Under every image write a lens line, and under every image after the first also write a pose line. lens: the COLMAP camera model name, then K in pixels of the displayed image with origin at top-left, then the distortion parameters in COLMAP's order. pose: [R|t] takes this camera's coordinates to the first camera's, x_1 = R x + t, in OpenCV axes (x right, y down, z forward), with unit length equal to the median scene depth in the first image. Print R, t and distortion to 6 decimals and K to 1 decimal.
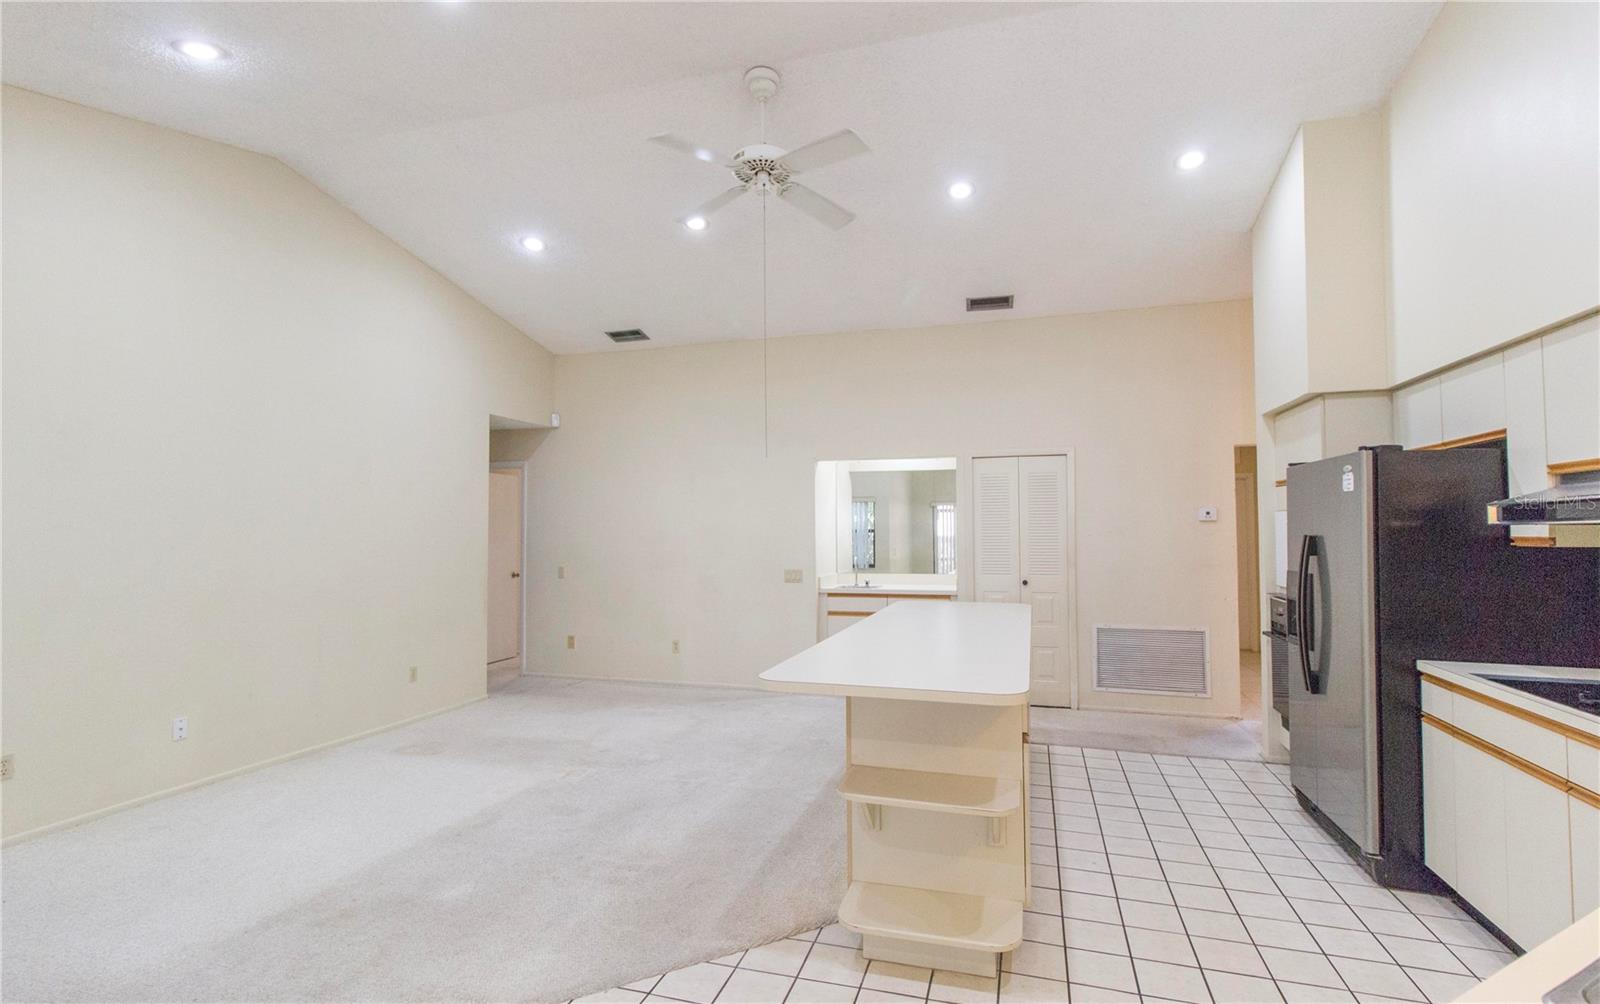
lens RADIAL K [[747.4, 0, 803.8], [0, 747.4, 503.1], [0, 0, 1]] dist [0.001578, 0.001584]
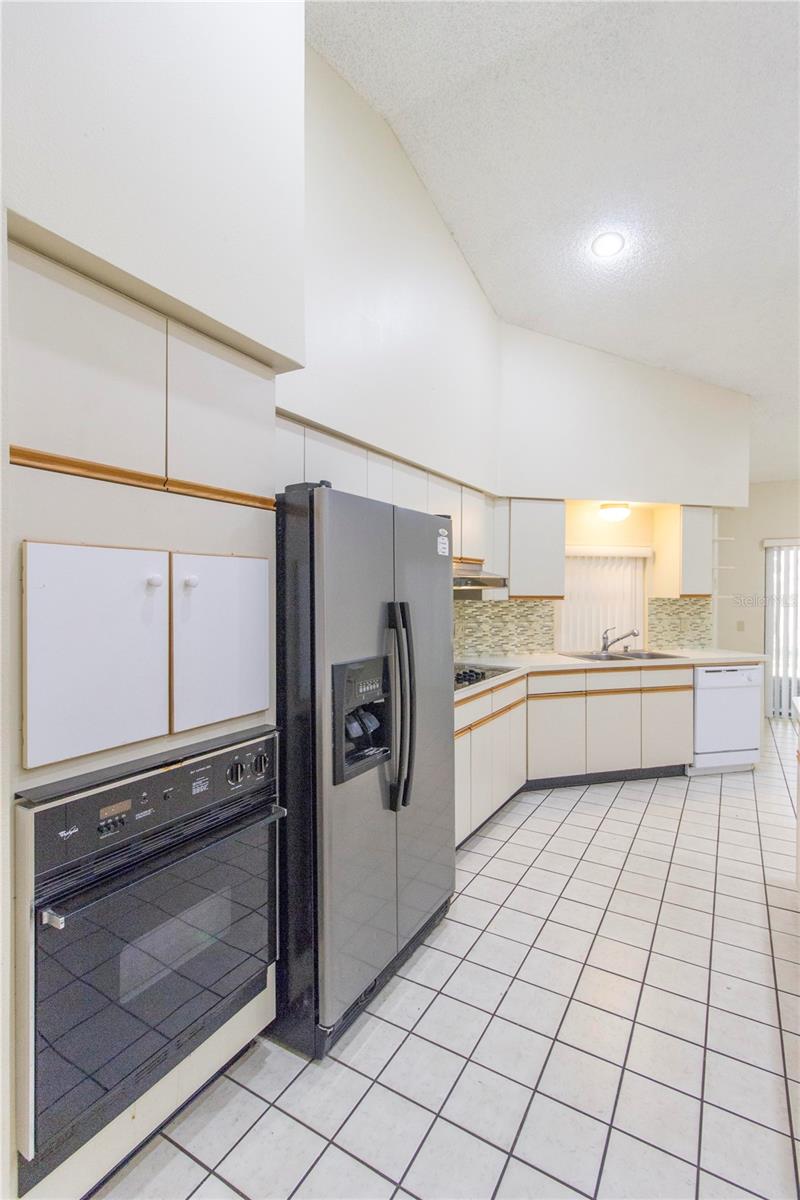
lens RADIAL K [[553.6, 0, 406.7], [0, 553.6, 595.4], [0, 0, 1]] dist [0.005553, -0.000395]
pose [[-0.971590, -0.001607, 0.236666, 0.589655], [-0.007916, 0.999638, -0.025709, 0.056023], [-0.236539, -0.026853, -0.971251, 1.695941]]
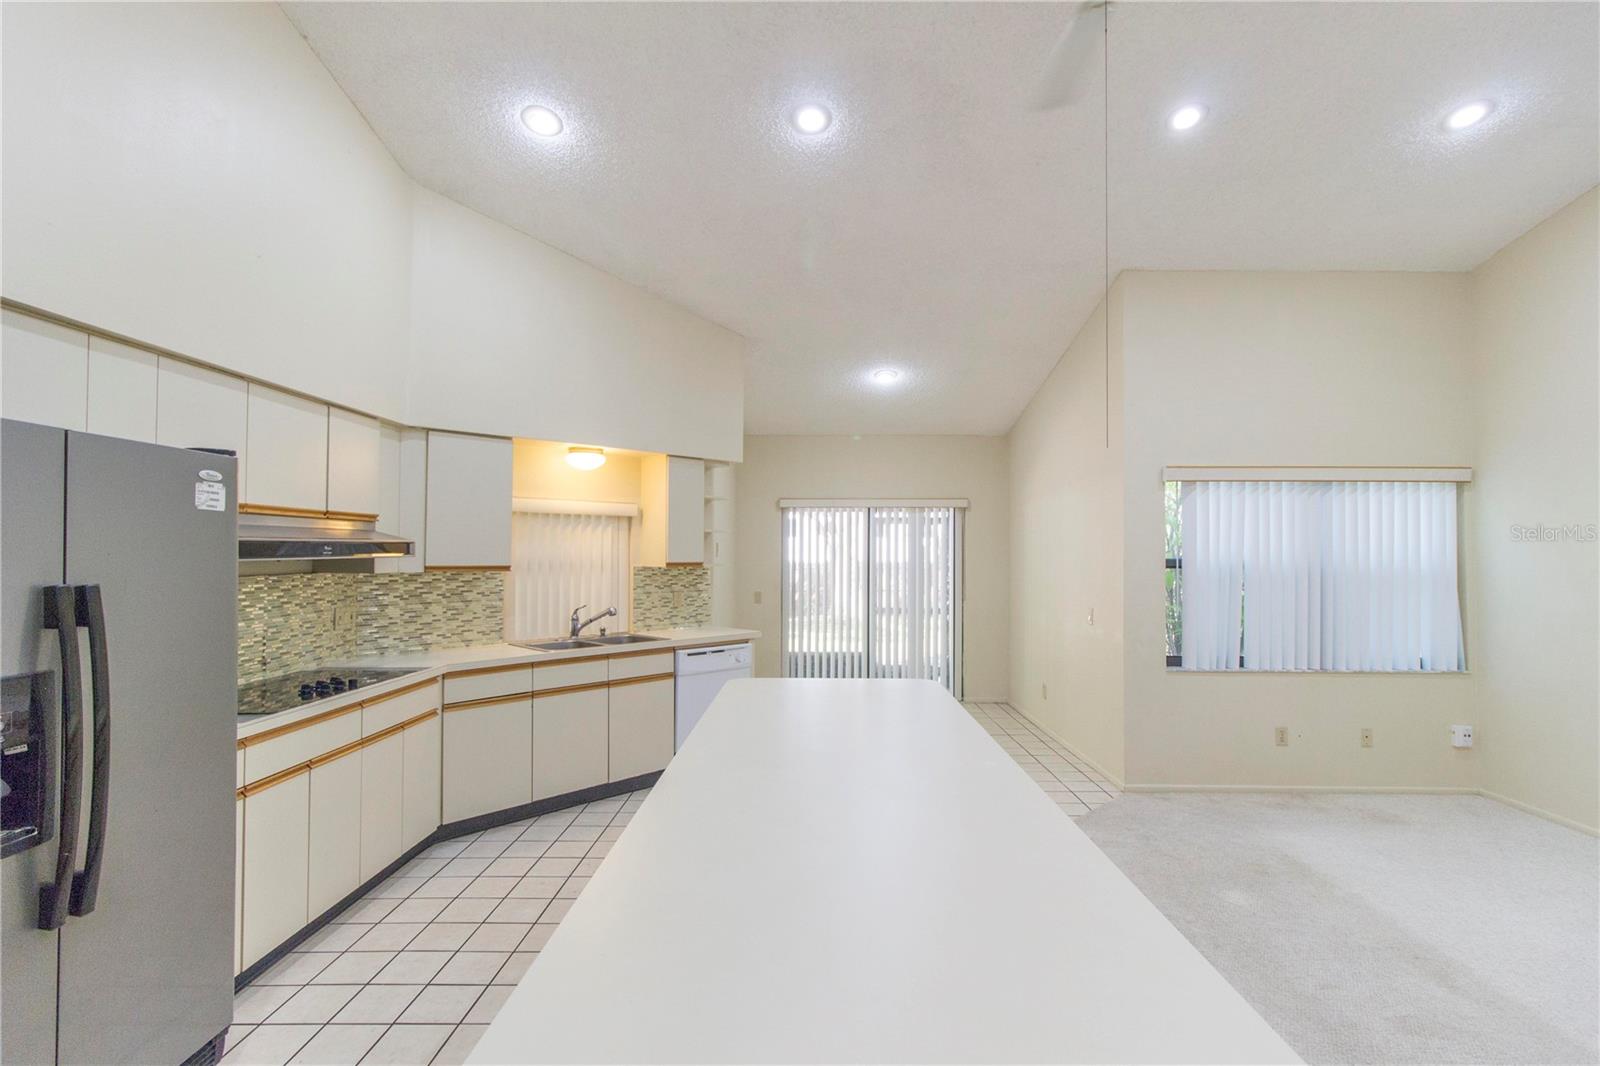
lens RADIAL K [[738.1, 0, 805.7], [0, 738.1, 538.2], [0, 0, 1]] dist [0.005553, -0.000395]
pose [[-0.959764, -0.005625, -0.280753, 0.402211], [0.010138, 0.998454, -0.054660, 0.048360], [0.280626, -0.055307, -0.958222, 1.735557]]
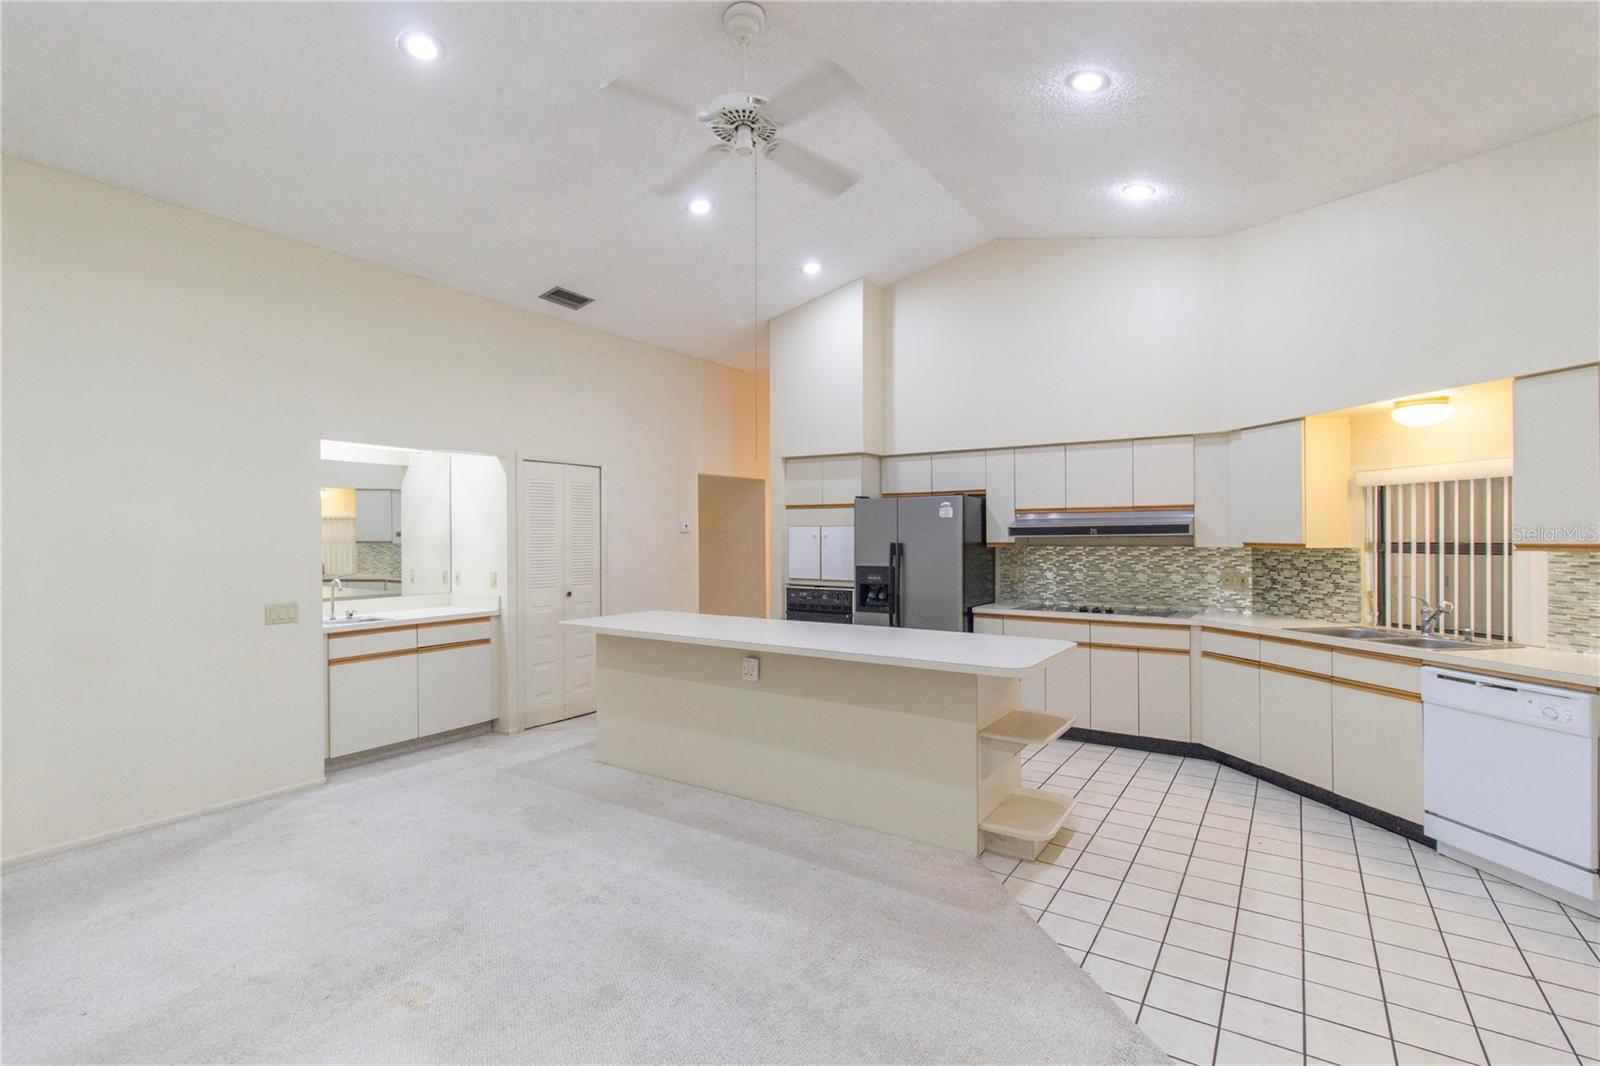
lens RADIAL K [[738.1, 0, 808.6], [0, 738.1, 534.5], [0, 0, 1]] dist [0.005553, -0.000395]
pose [[0.285197, 0.003187, 0.958464, -1.009723], [-0.031714, 0.999478, 0.006113, 0.023588], [-0.957944, -0.032140, 0.285149, 0.799054]]
